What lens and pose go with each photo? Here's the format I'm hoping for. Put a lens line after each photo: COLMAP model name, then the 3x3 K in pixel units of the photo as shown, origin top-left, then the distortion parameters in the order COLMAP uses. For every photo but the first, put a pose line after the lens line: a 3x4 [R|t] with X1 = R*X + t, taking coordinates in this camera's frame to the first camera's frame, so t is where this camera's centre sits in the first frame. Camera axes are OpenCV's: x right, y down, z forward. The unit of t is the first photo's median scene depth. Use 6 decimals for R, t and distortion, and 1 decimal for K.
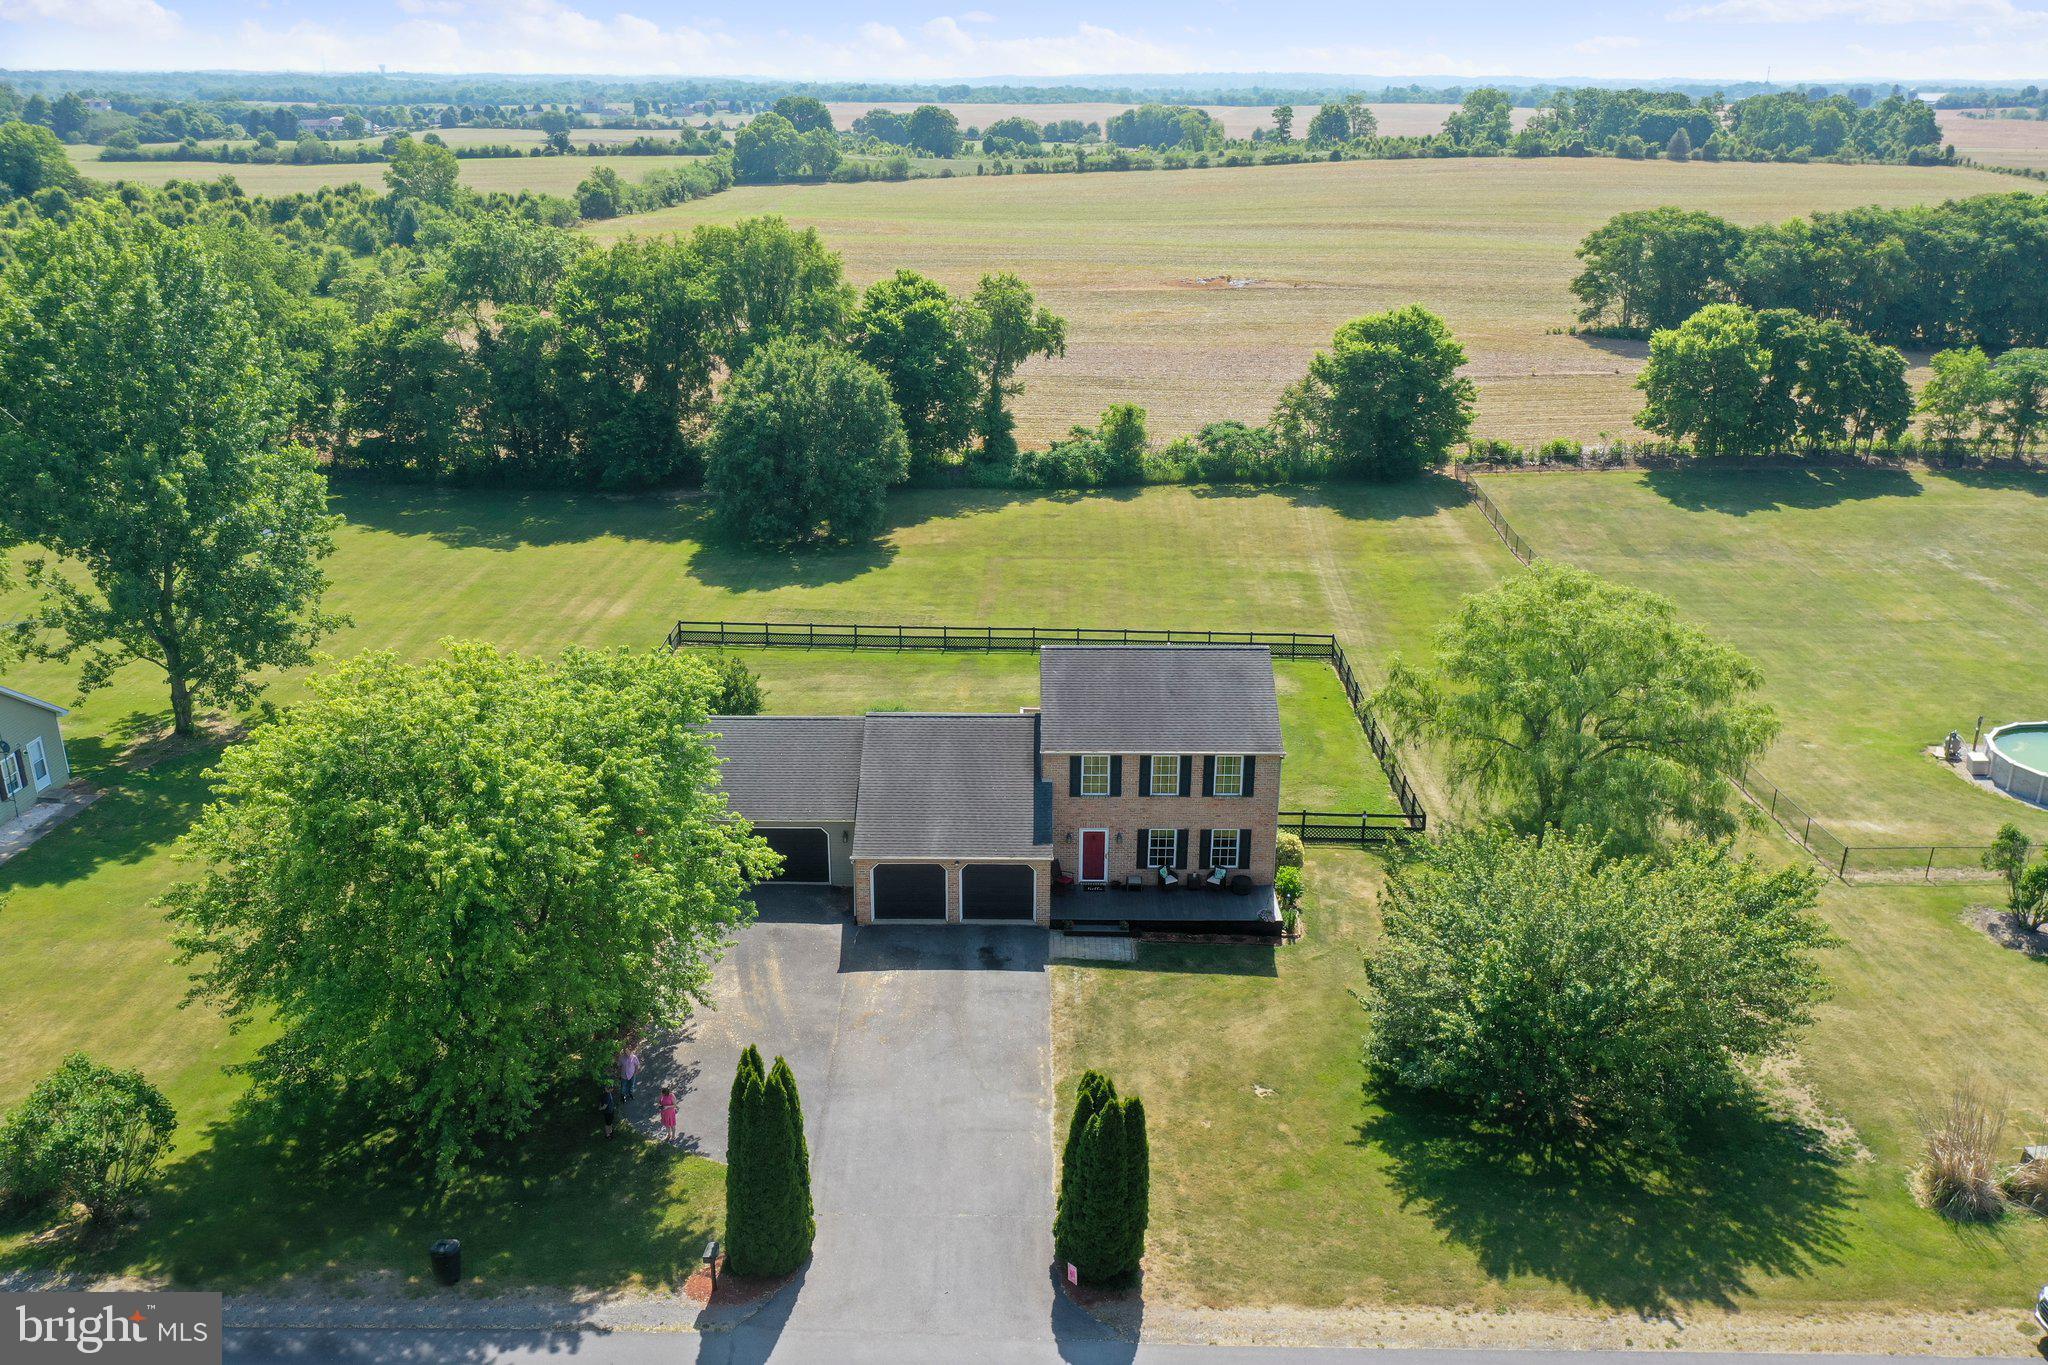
lens RADIAL K [[1614.7, 0, 1018.4], [0, 1614.7, 683.4], [0, 0, 1]] dist [-0.001275, -0.003964]
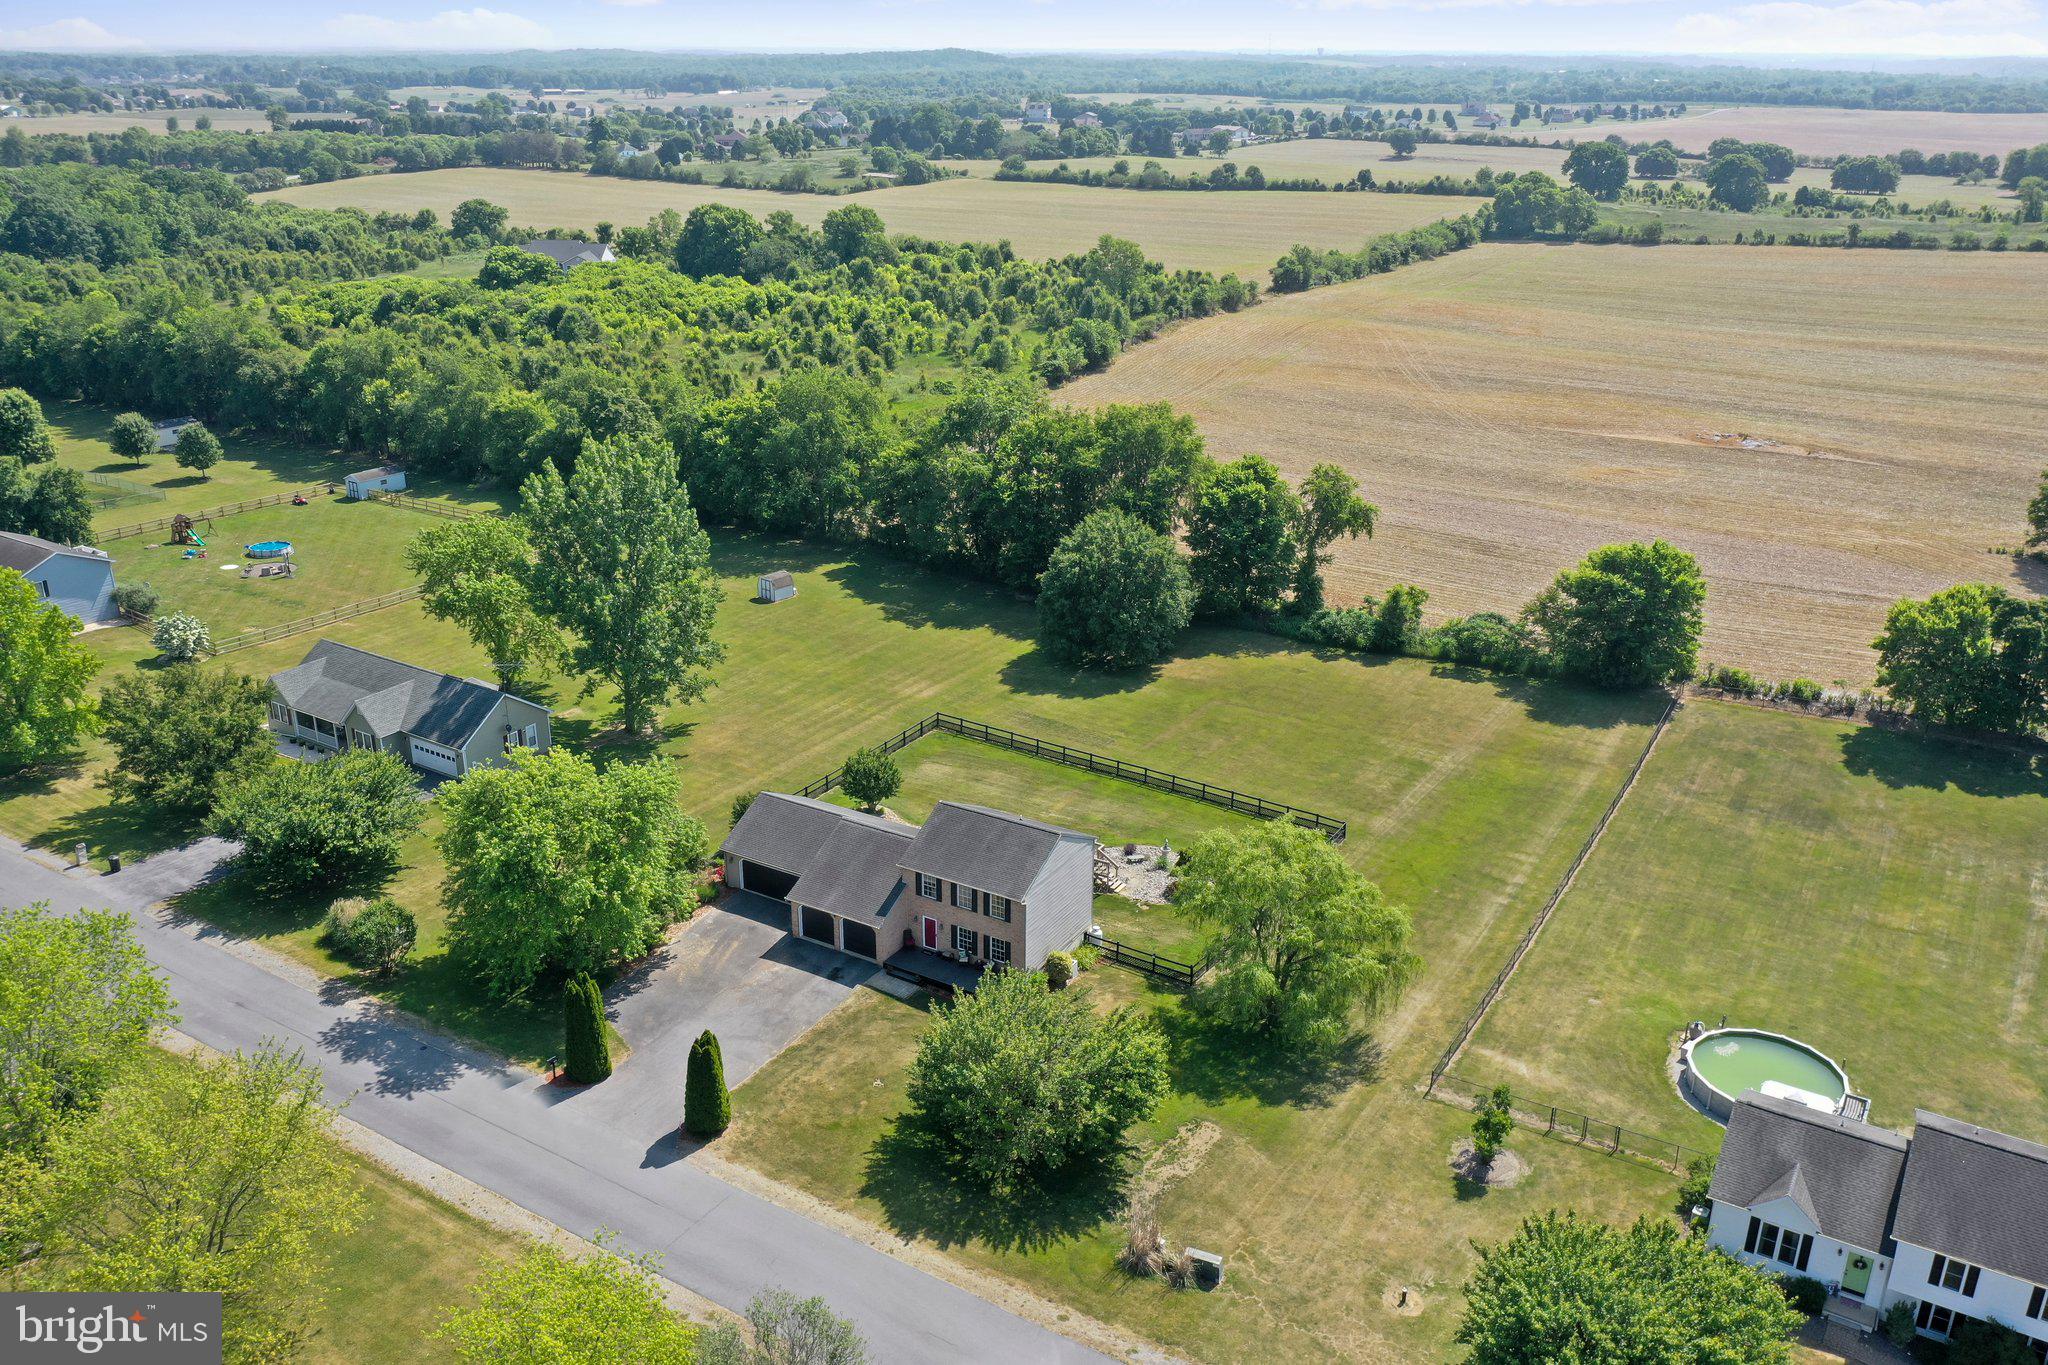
lens RADIAL K [[1614.7, 0, 1015.3], [0, 1614.7, 692.1], [0, 0, 1]] dist [-0.001275, -0.003964]
pose [[0.859016, 0.188710, -0.475900, 0.723254], [-0.179301, 0.981605, 0.065595, -0.217658], [0.479524, 0.028982, 0.877050, -0.347150]]
